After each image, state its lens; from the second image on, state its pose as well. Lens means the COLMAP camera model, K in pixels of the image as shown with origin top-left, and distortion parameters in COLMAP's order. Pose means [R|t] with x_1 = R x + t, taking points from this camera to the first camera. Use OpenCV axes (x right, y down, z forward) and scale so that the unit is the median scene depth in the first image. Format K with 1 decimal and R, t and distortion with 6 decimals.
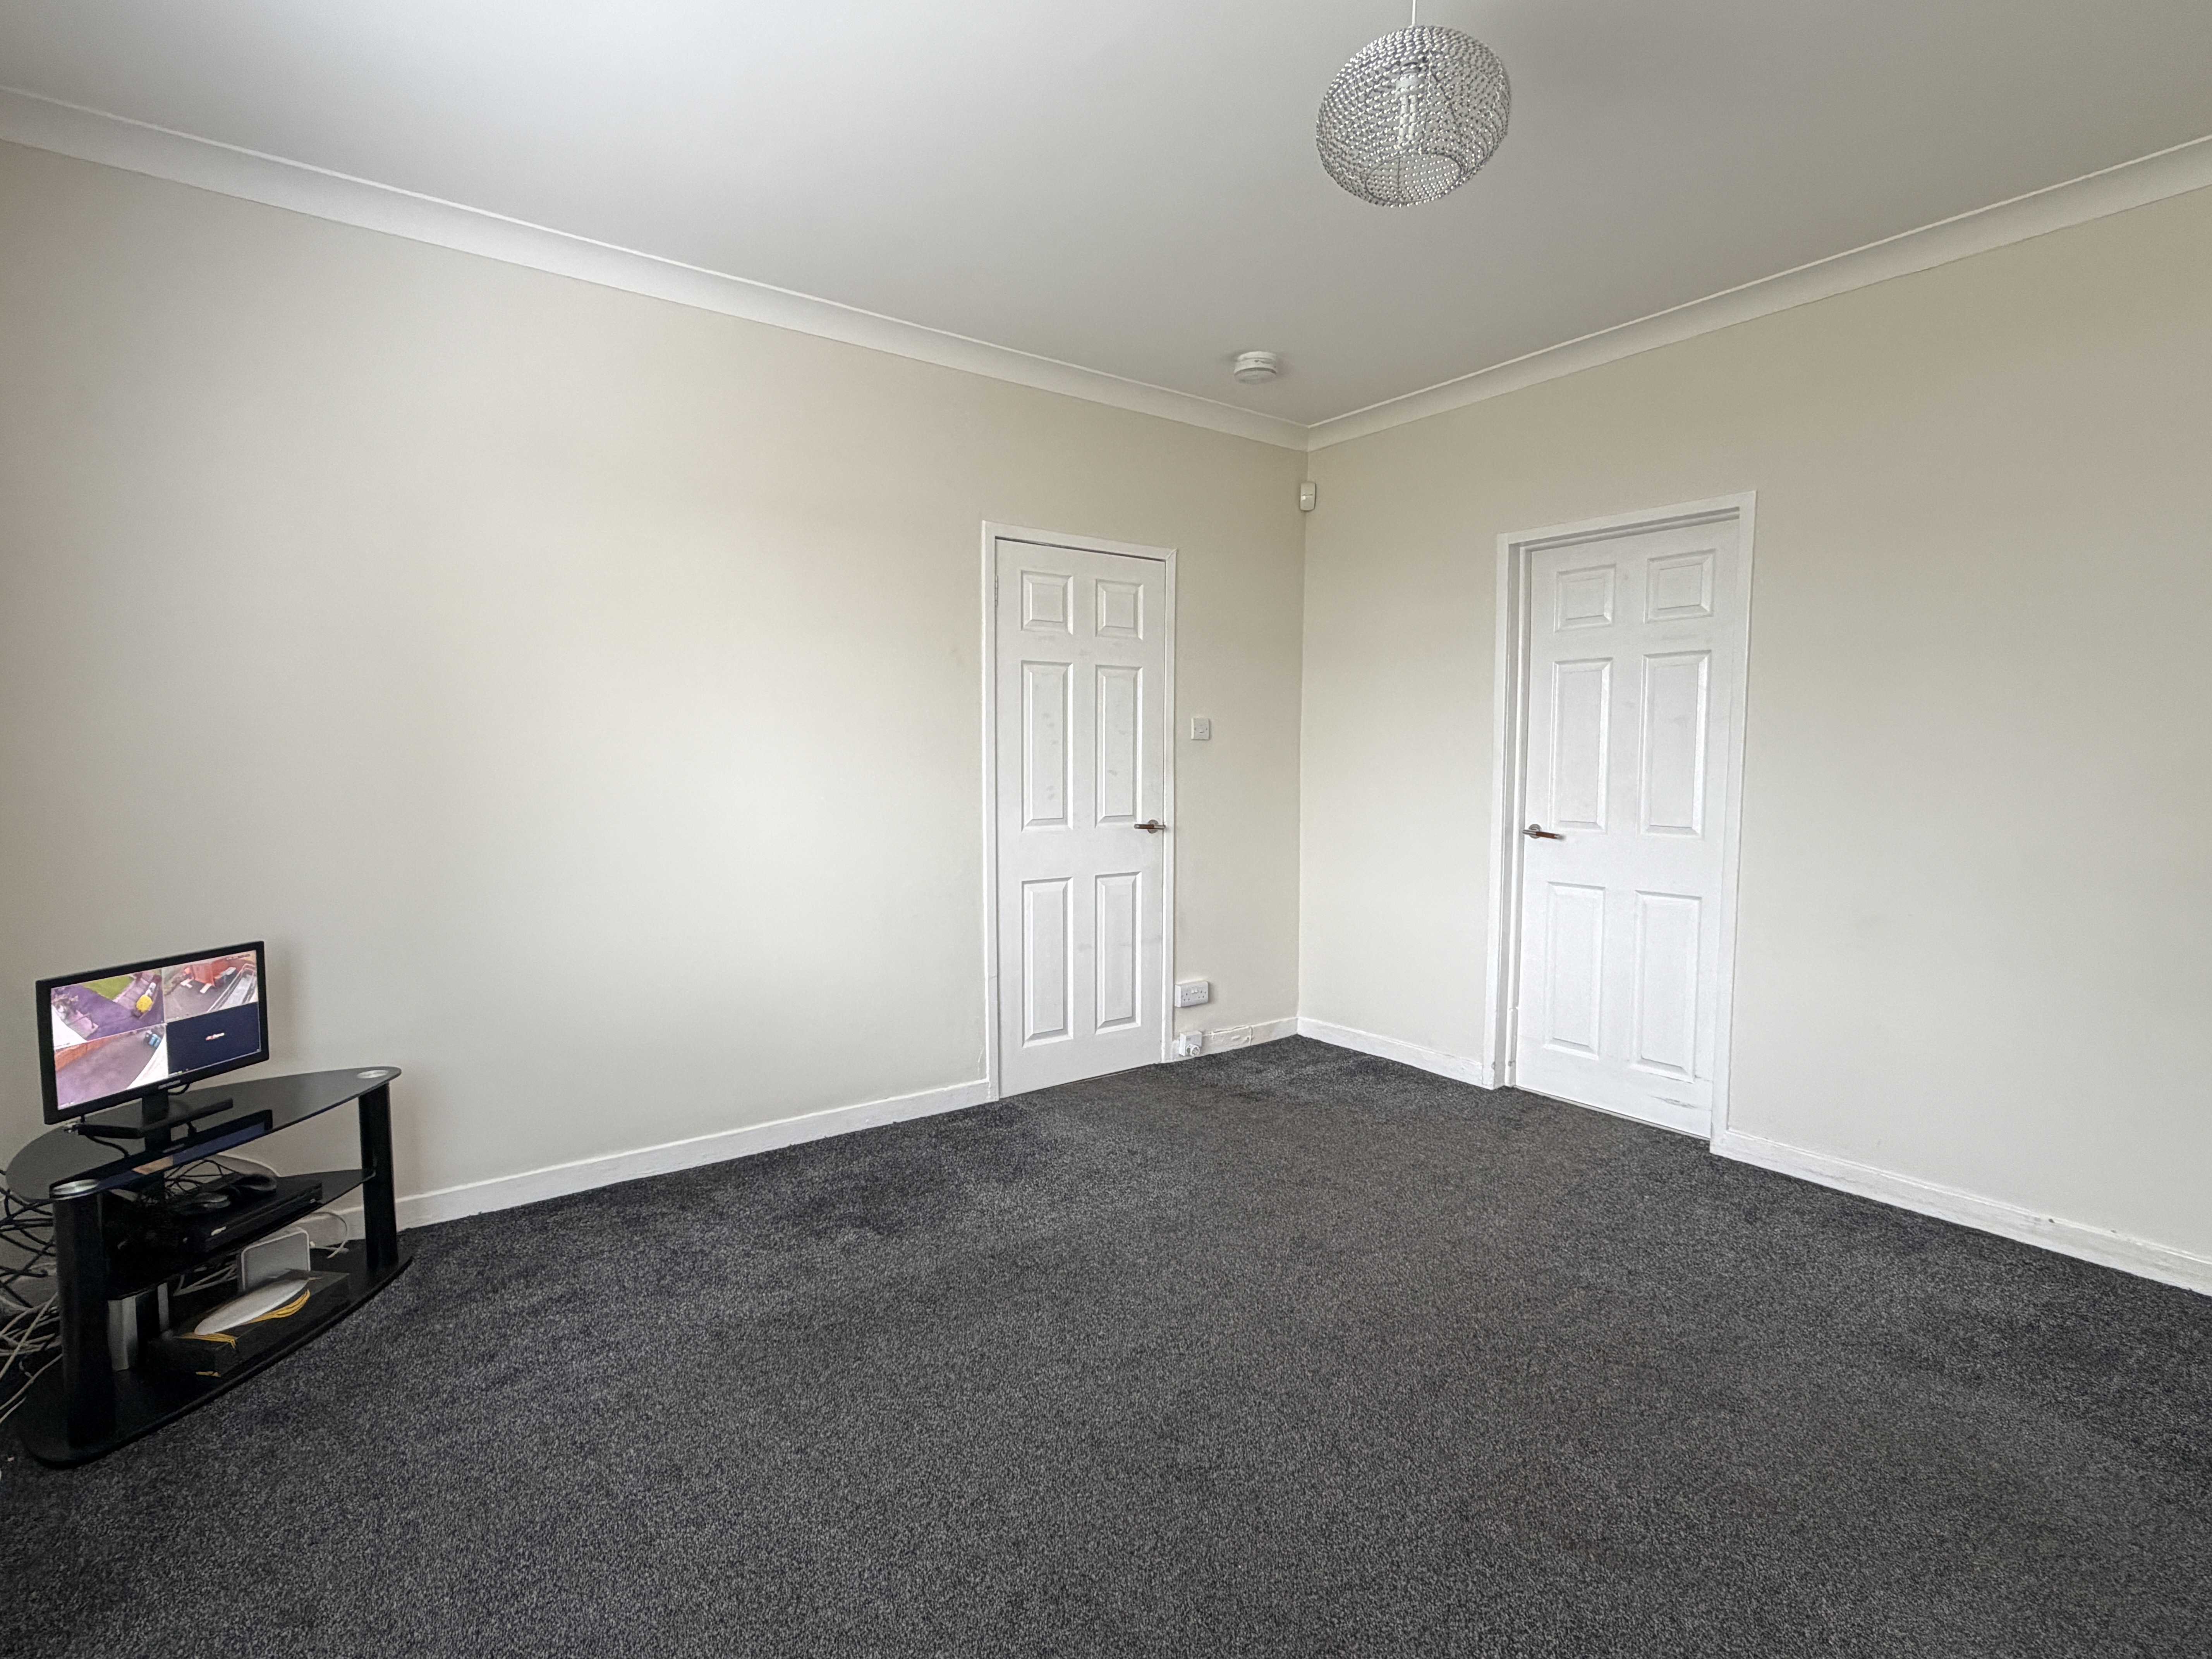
lens RADIAL K [[1081.6, 0, 1094.8], [0, 1081.6, 838.0], [0, 0, 1]] dist [-0.001550, -0.000087]
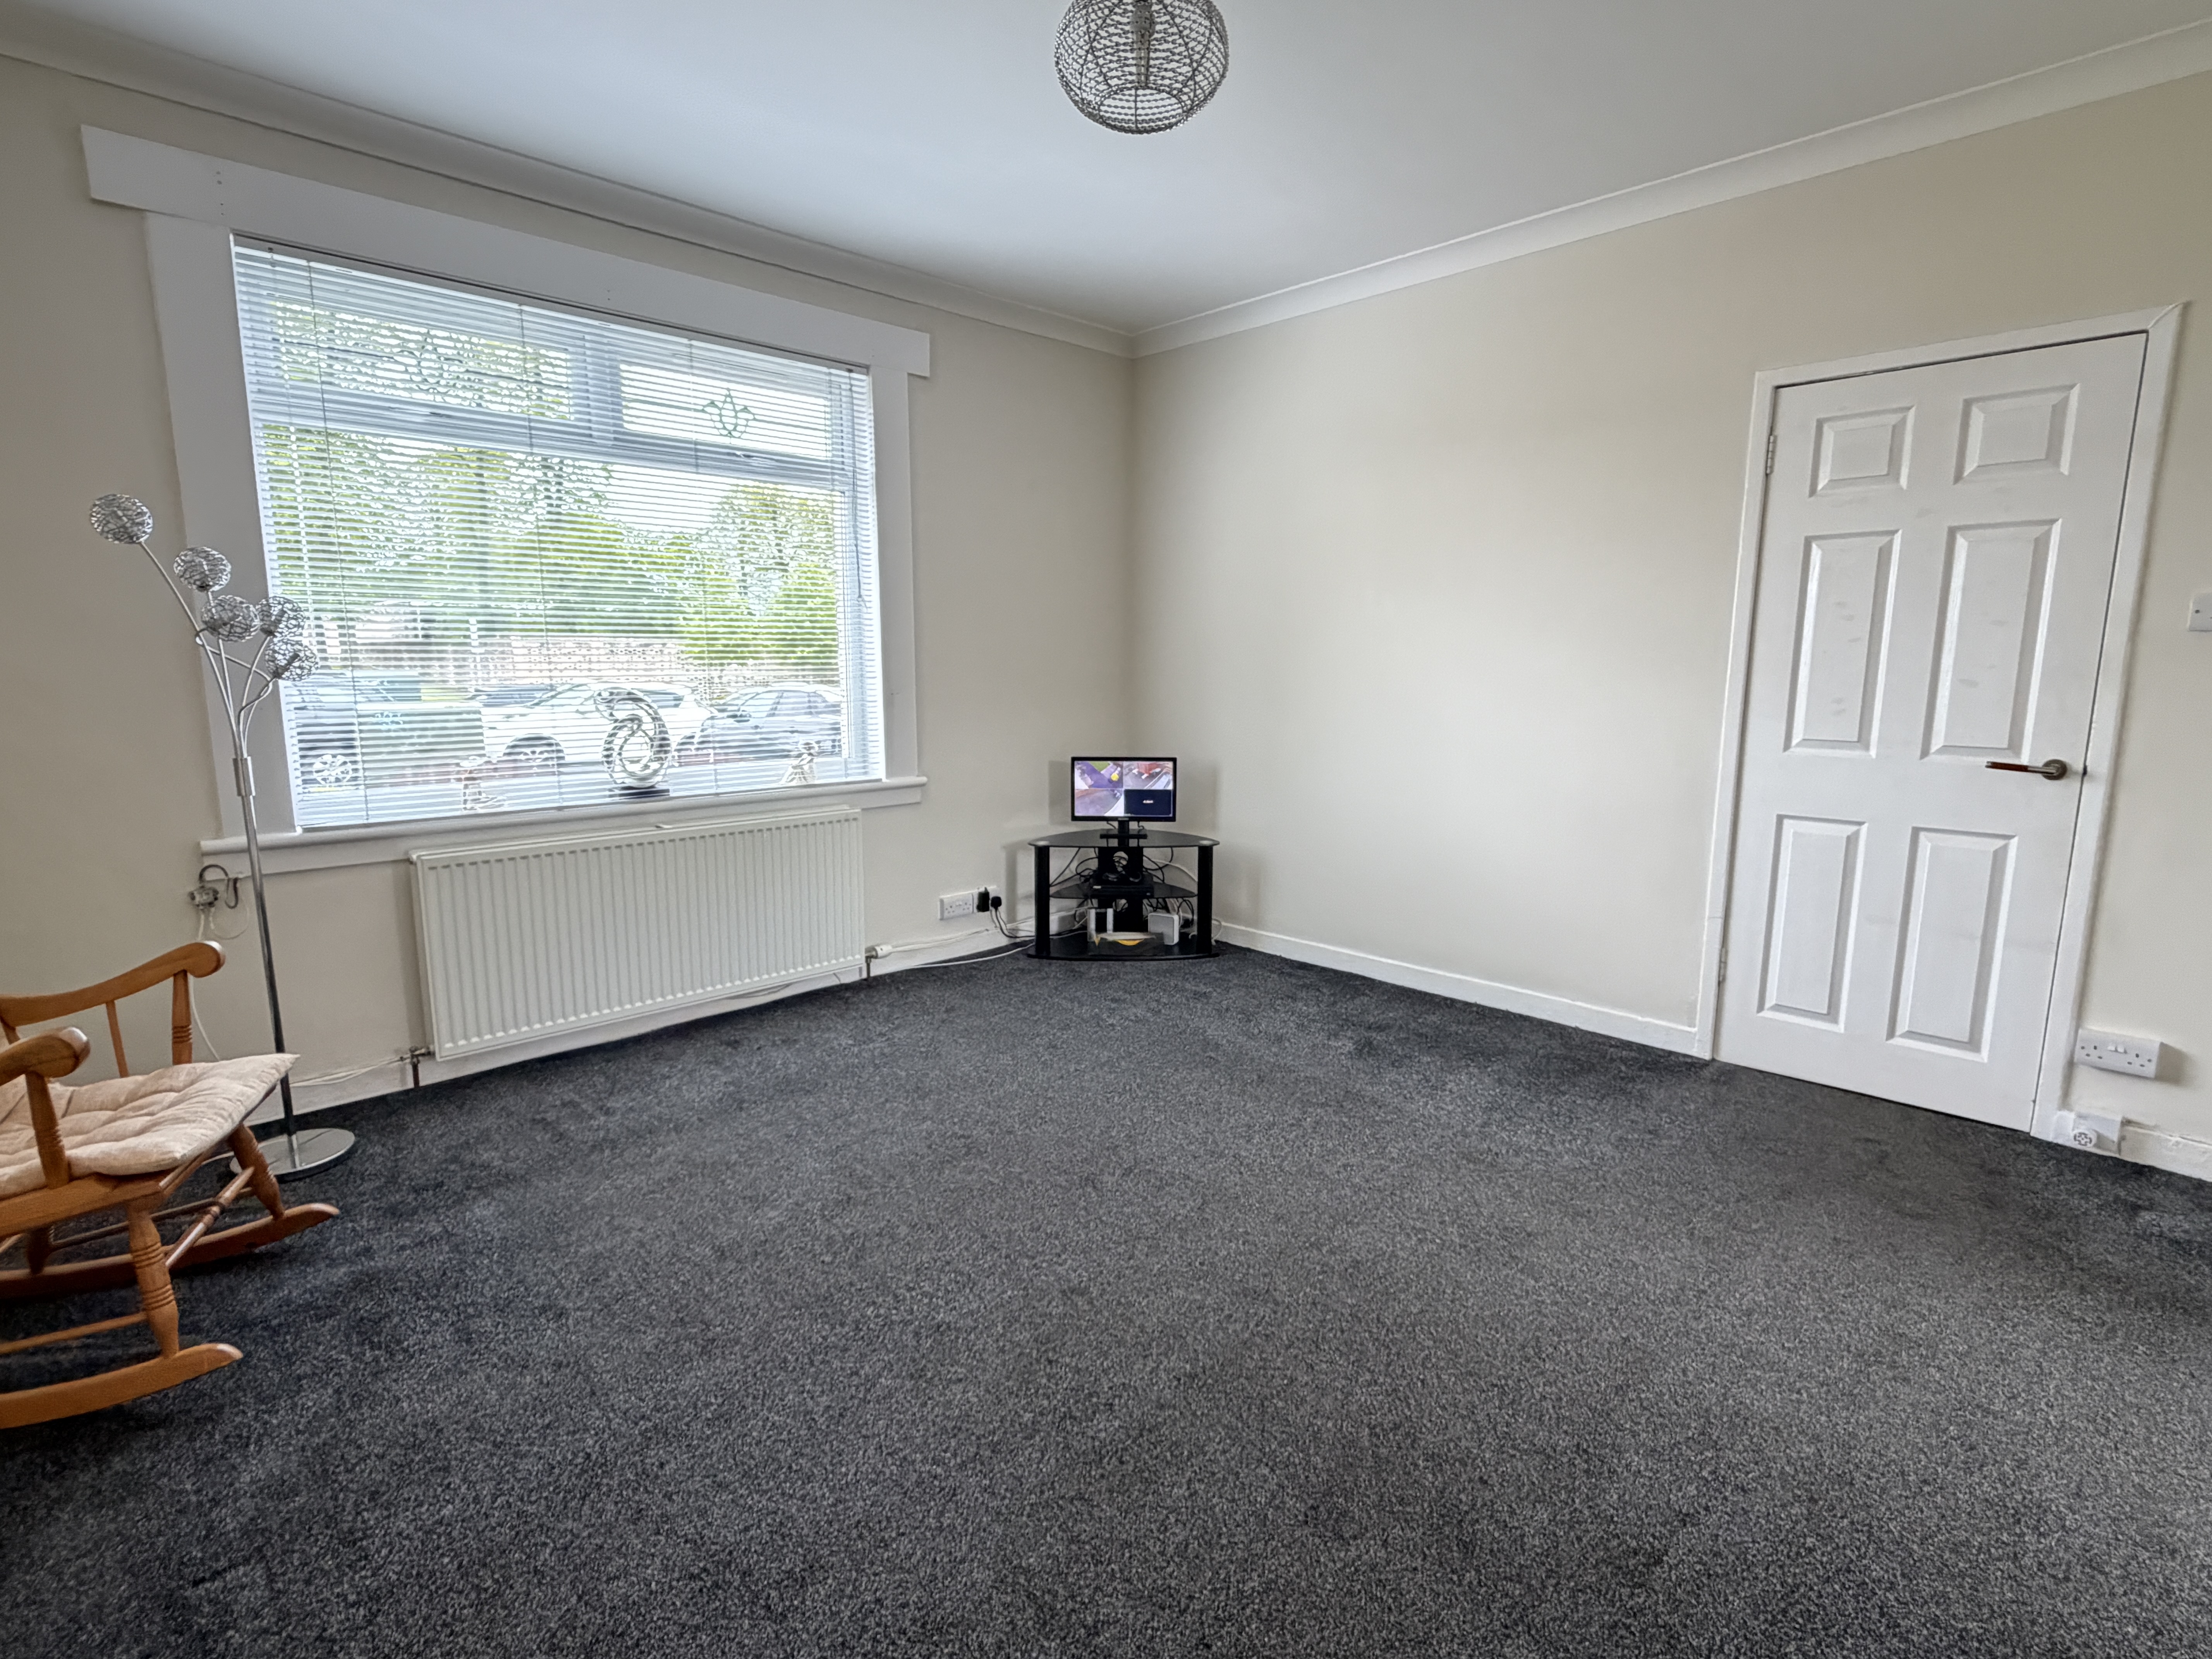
lens RADIAL K [[1081.6, 0, 1112.5], [0, 1081.6, 832.5], [0, 0, 1]] dist [-0.001550, -0.000087]
pose [[0.146238, 0.156066, -0.976861, 1.053097], [-0.079338, 0.986147, 0.145673, -0.039579], [0.986063, 0.056199, 0.156594, 0.609419]]
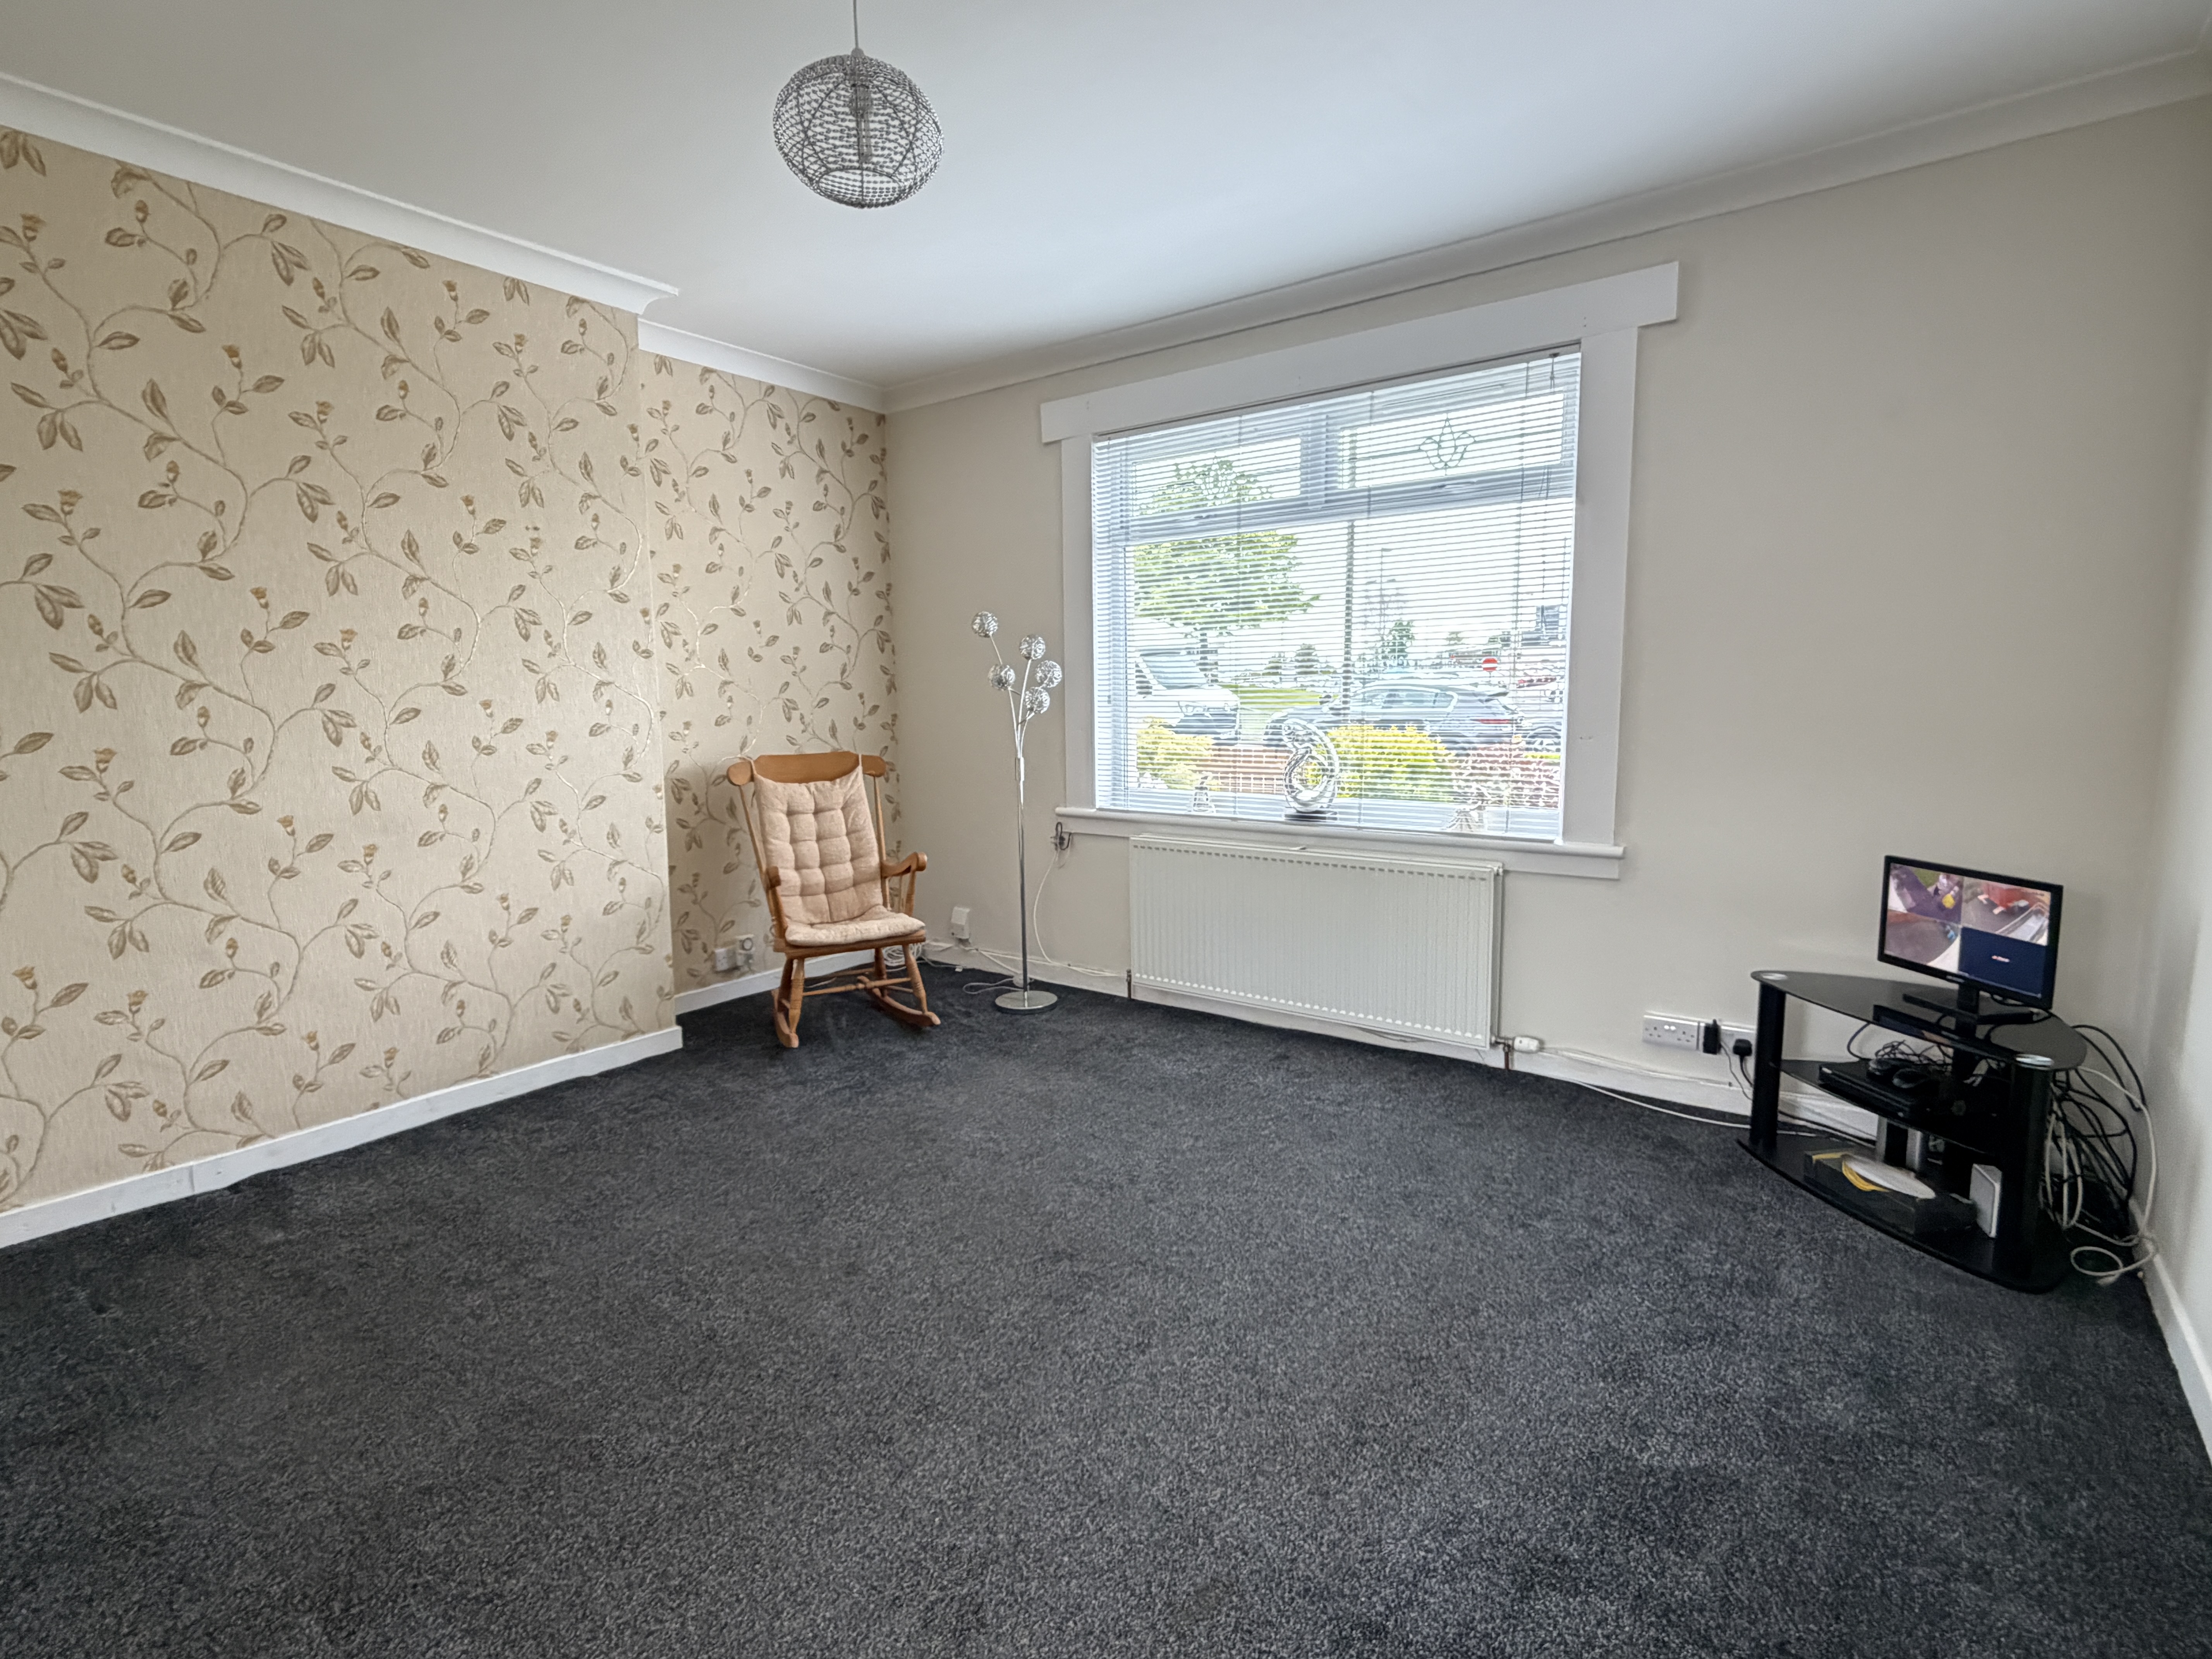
lens RADIAL K [[1081.6, 0, 1094.8], [0, 1081.6, 835.9], [0, 0, 1]] dist [-0.001550, -0.000087]
pose [[-0.957713, 0.045632, -0.284083, 0.300513], [-0.013693, 0.978997, 0.203415, -0.127297], [0.287399, 0.198704, -0.936973, 1.636889]]
